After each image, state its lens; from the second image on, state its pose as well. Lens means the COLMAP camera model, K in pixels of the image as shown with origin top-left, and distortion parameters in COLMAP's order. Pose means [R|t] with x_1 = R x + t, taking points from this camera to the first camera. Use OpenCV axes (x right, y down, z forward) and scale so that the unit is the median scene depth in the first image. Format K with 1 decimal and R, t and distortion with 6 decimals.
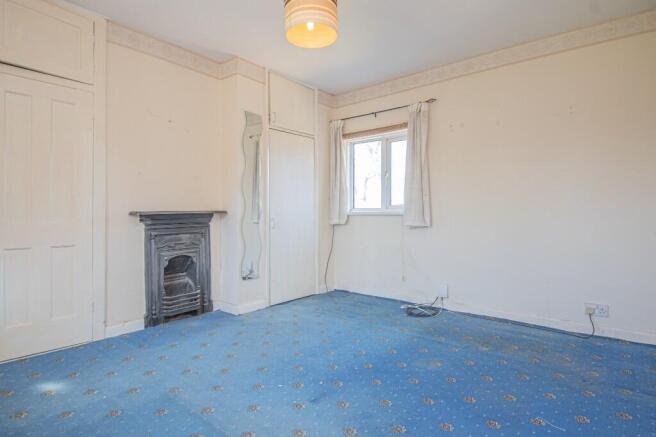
lens RADIAL K [[353.9, 0, 328.9], [0, 353.9, 212.2], [0, 0, 1]] dist [0.031061, -0.002093]
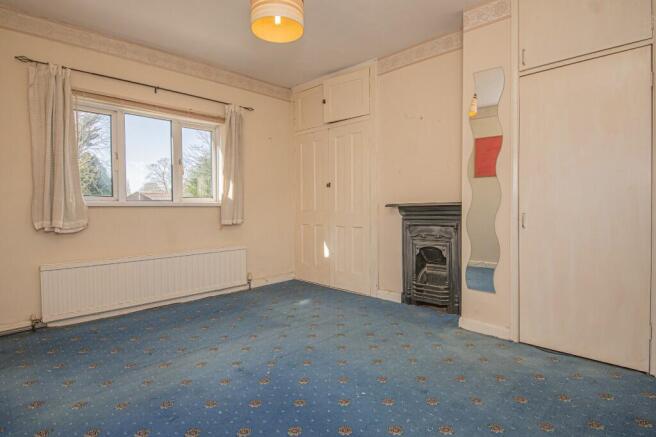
lens RADIAL K [[353.9, 0, 328.4], [0, 353.9, 216.5], [0, 0, 1]] dist [0.031061, -0.002093]
pose [[-0.102210, 0.027165, -0.994392, 0.646928], [0.015363, 0.999551, 0.025727, 0.005588], [0.994644, -0.012648, -0.102581, 0.858734]]
